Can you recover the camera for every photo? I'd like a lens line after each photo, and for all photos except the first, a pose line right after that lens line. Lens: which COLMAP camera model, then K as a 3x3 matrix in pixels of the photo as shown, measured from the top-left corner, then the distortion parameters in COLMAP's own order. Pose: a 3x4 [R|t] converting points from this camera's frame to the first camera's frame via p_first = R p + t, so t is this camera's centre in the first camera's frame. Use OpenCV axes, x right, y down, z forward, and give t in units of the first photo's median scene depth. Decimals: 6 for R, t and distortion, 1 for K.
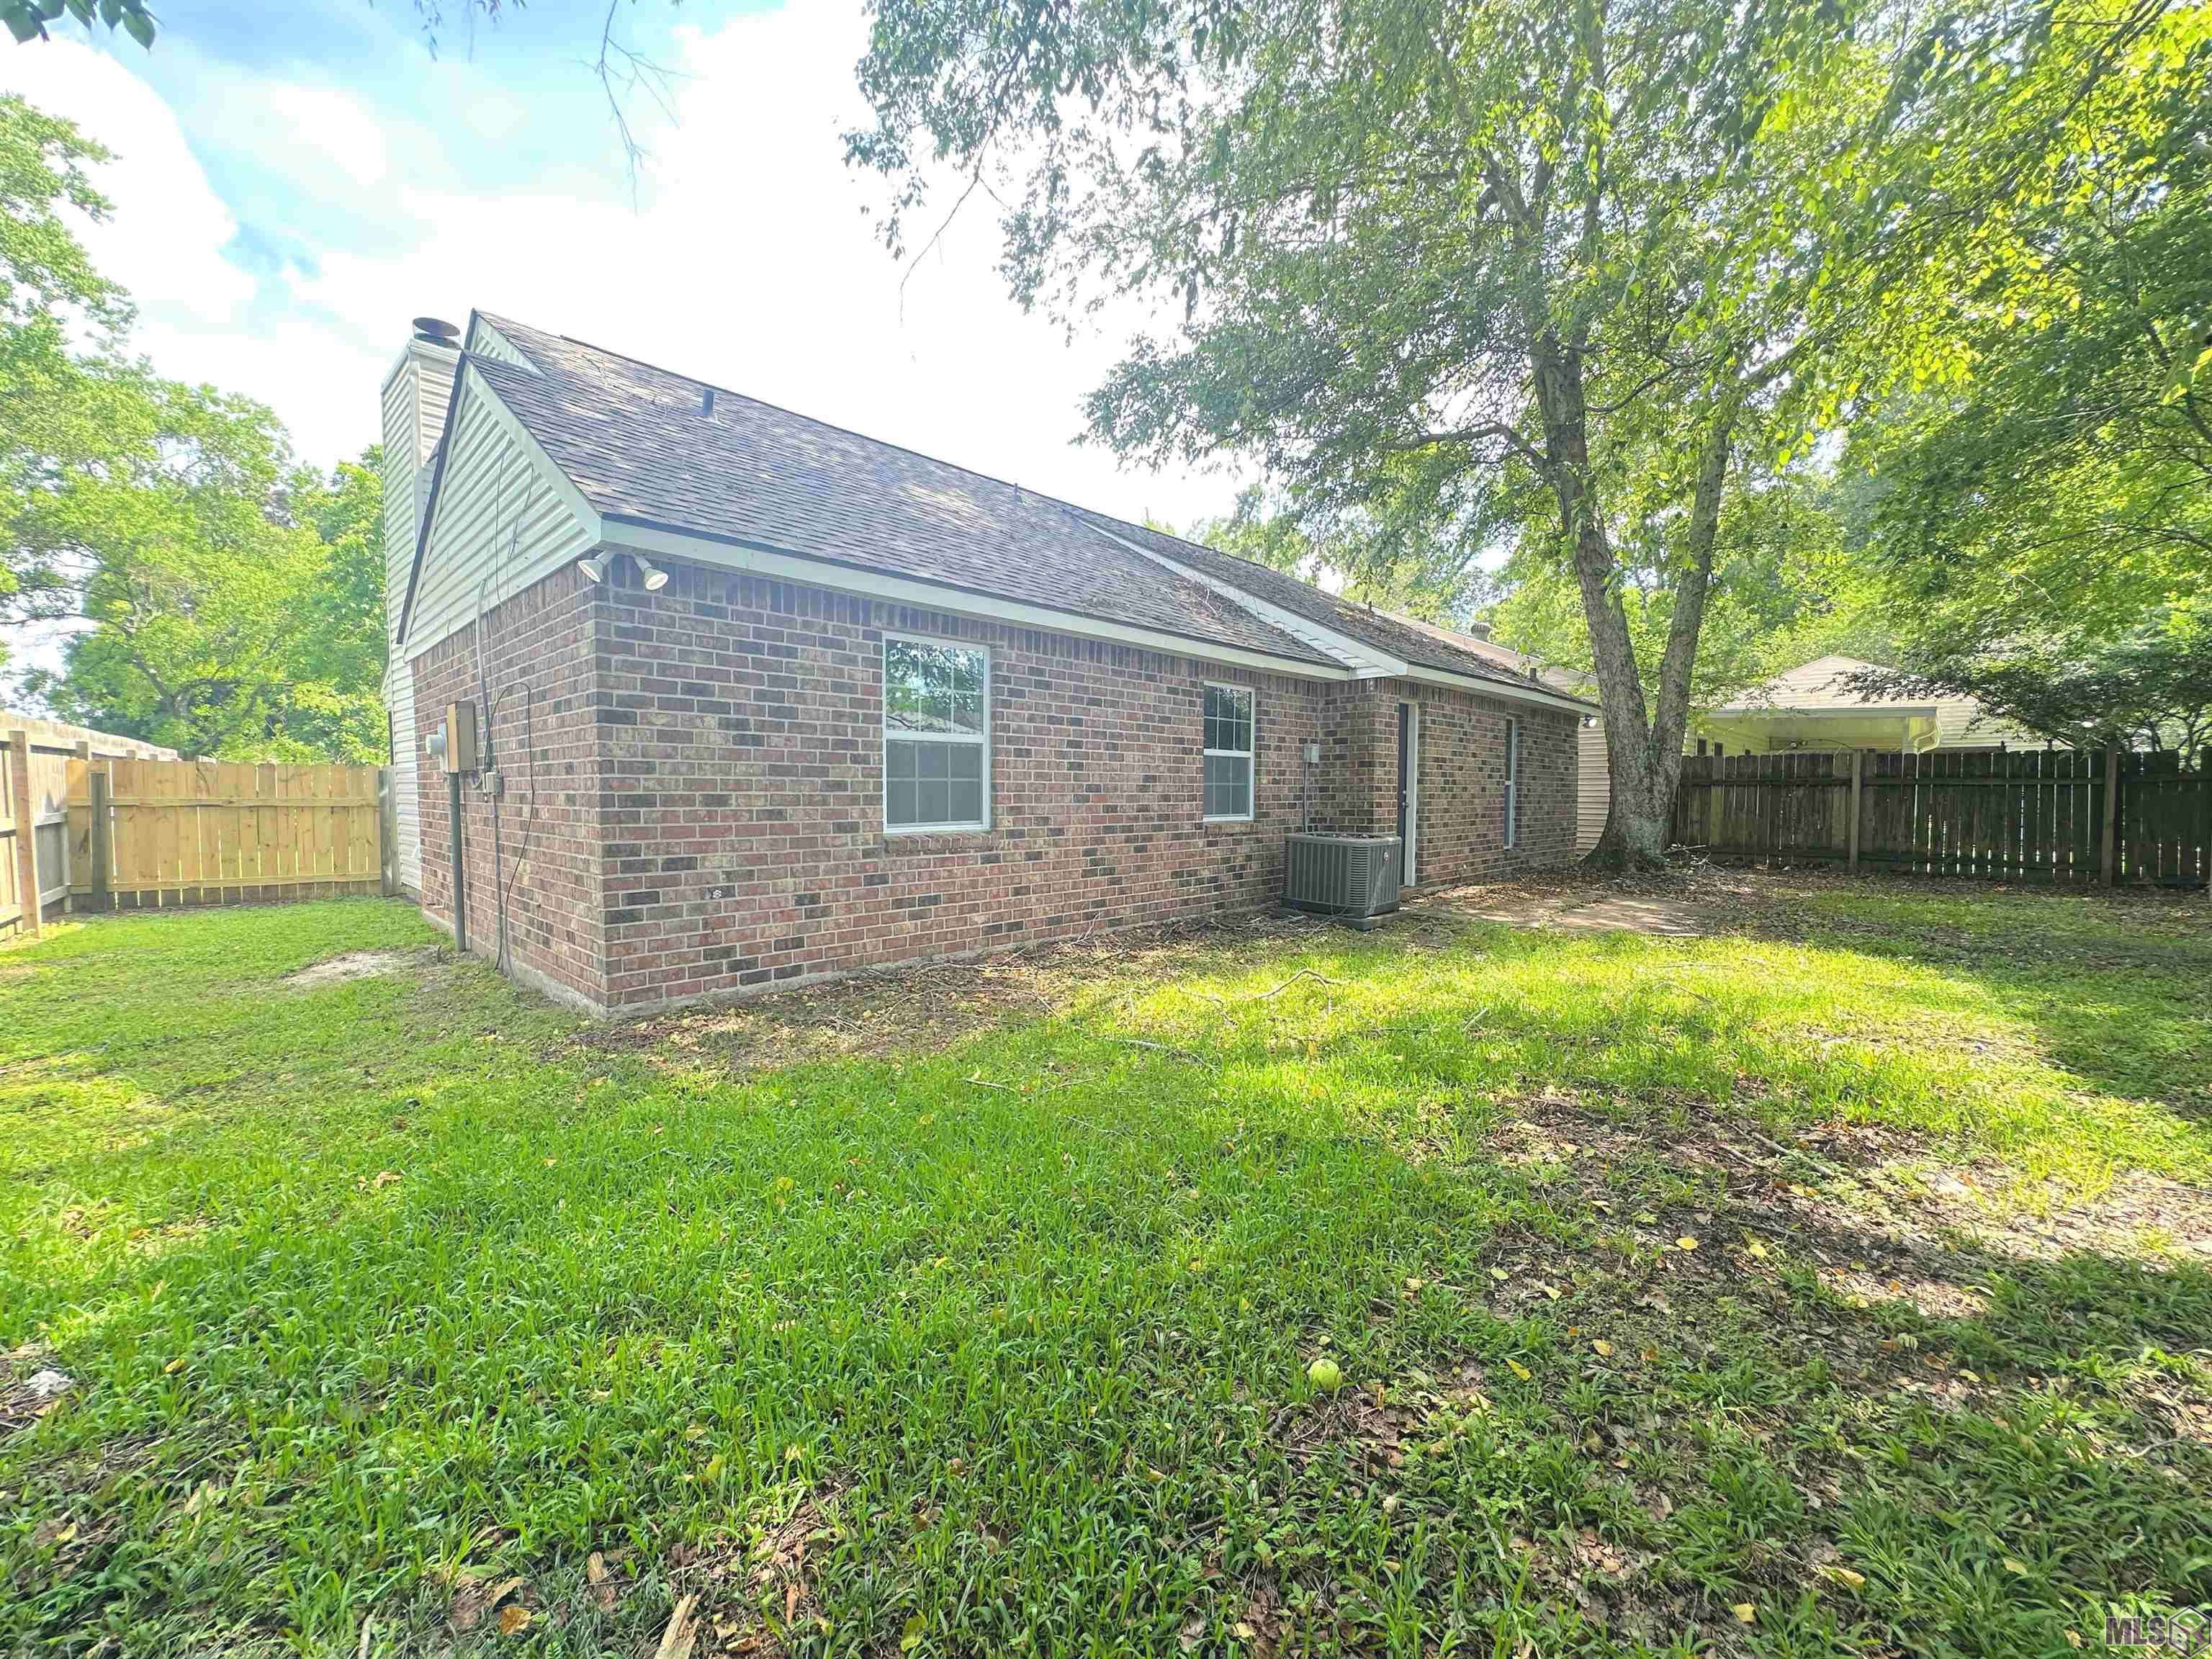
lens RADIAL K [[888.5, 0, 1107.1], [0, 888.5, 828.4], [0, 0, 1]] dist [0.000045, 0.000000]
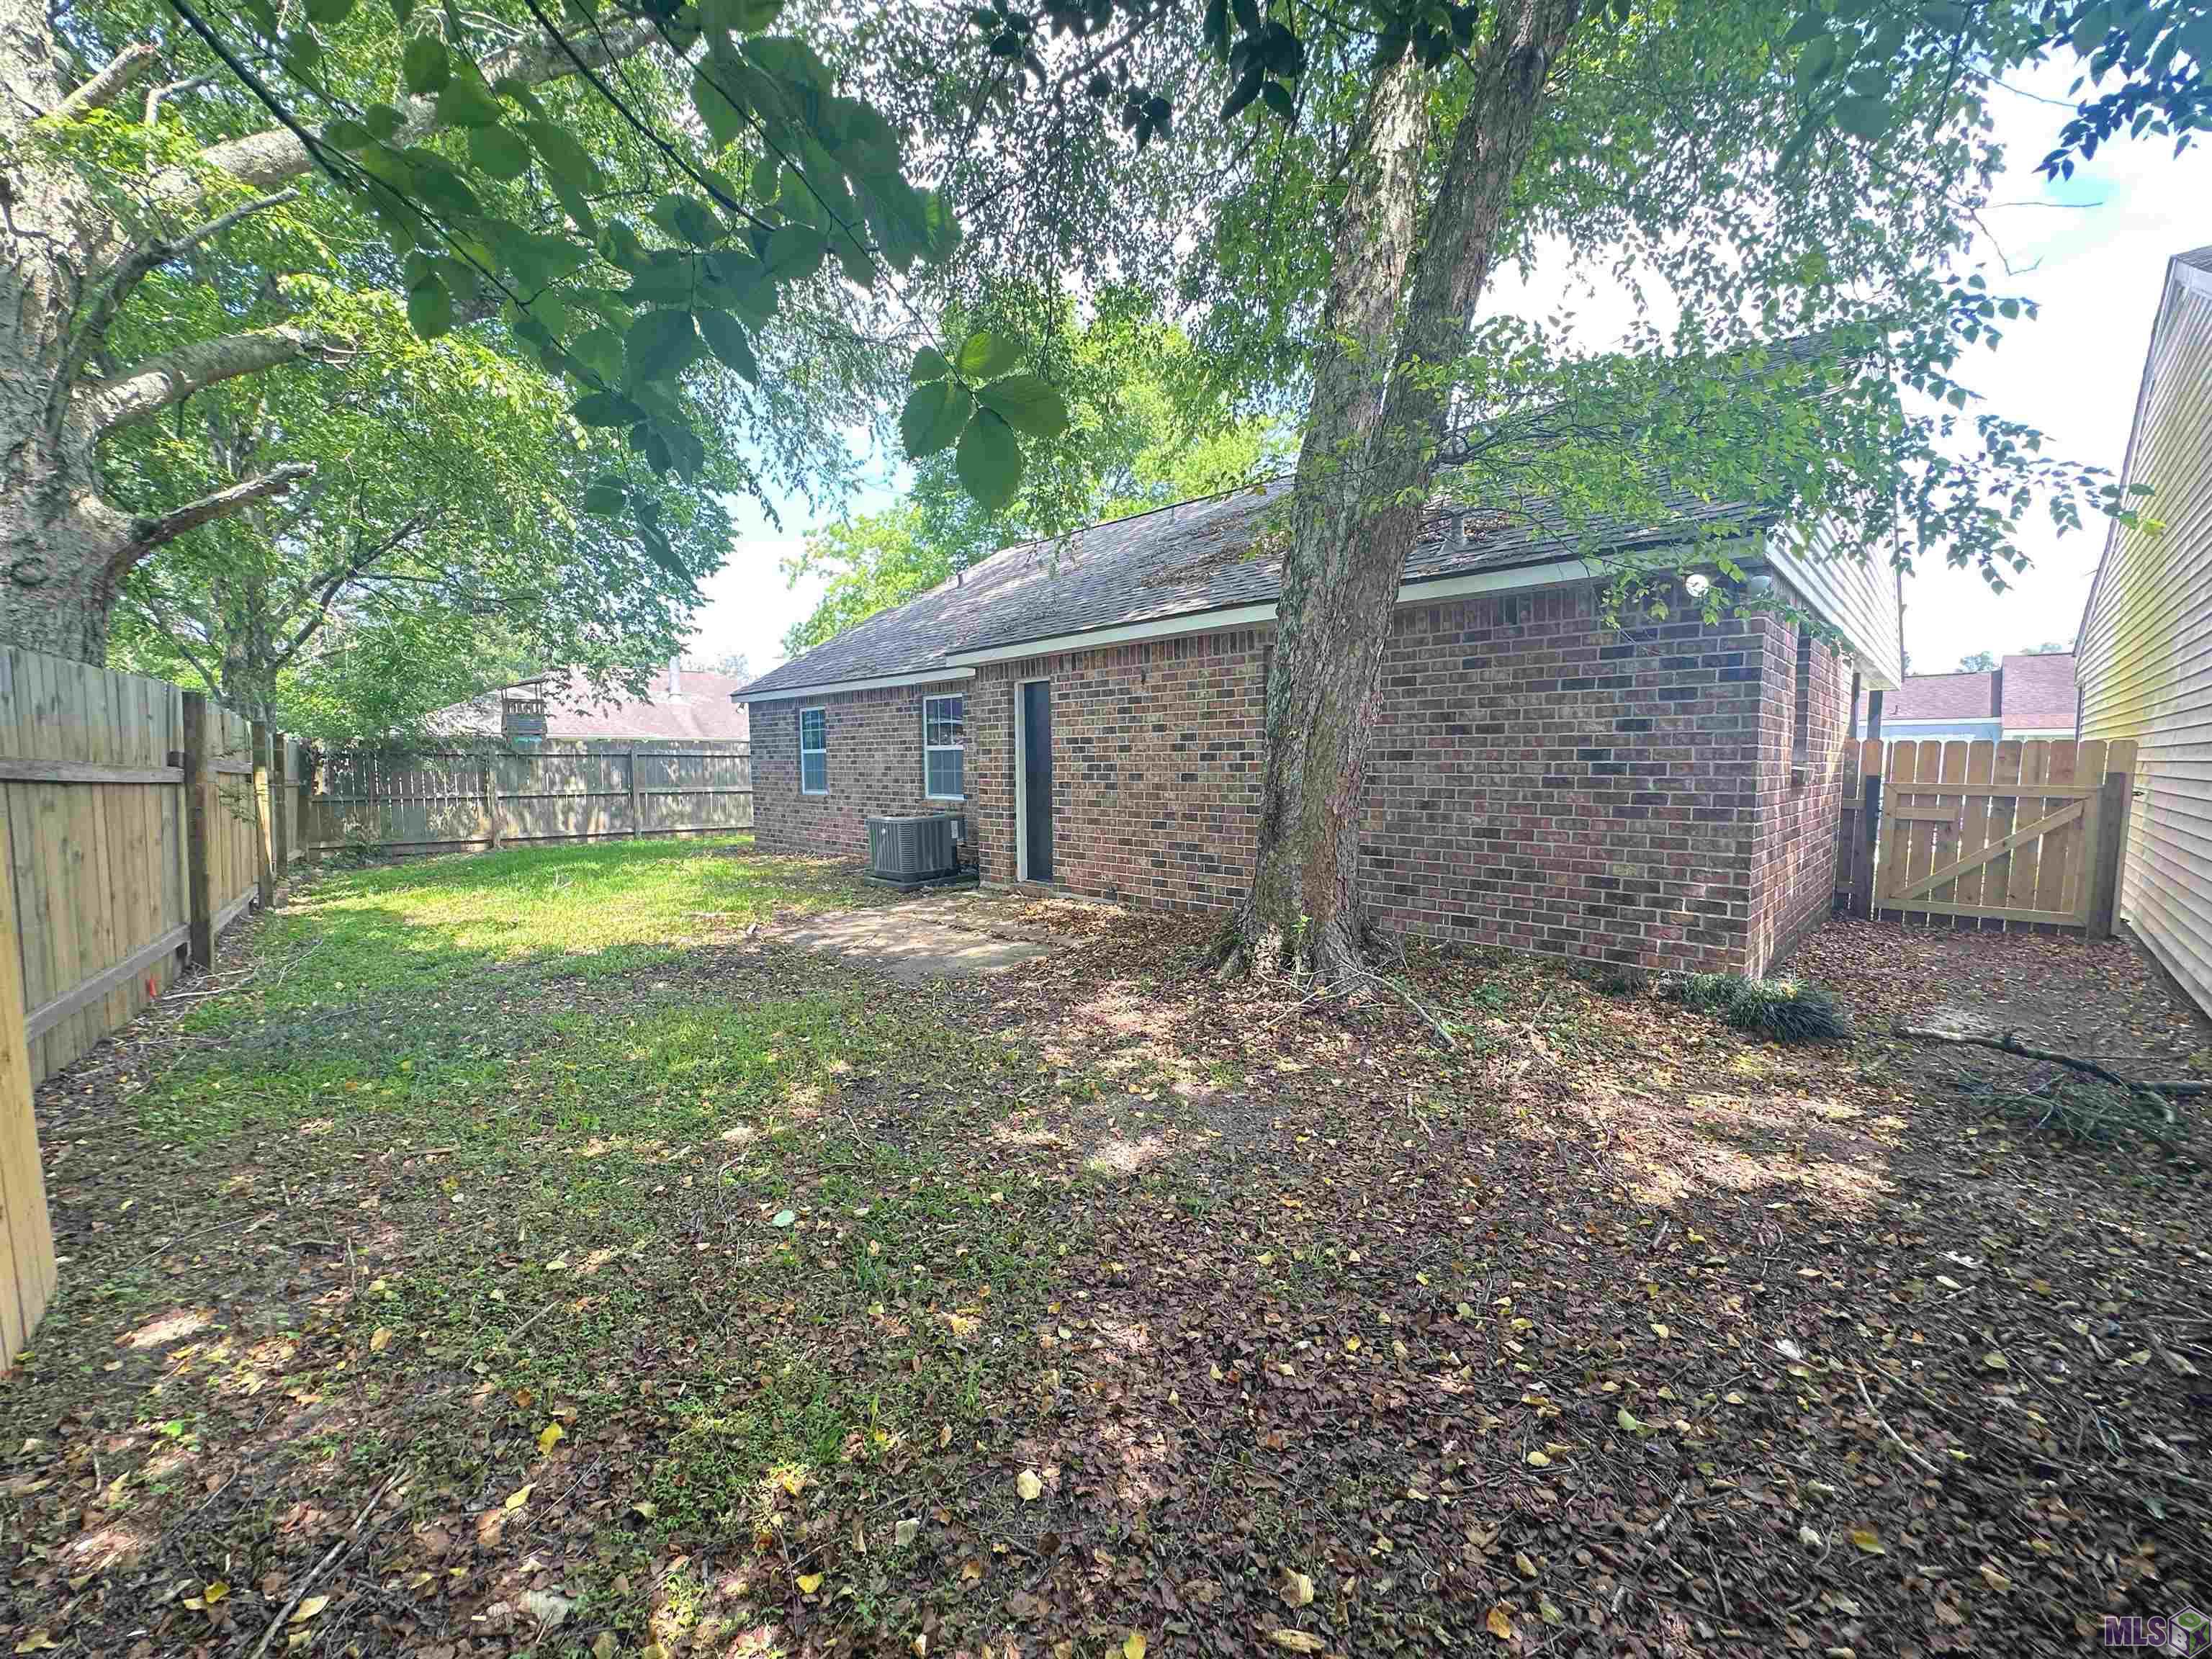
lens RADIAL K [[888.5, 0, 1106.5], [0, 888.5, 838.0], [0, 0, 1]] dist [0.000045, 0.000000]
pose [[-0.029339, 0.054536, -0.998081, 1.613995], [-0.058201, 0.996723, 0.056173, -0.042982], [0.997874, 0.059737, -0.026069, 1.426532]]
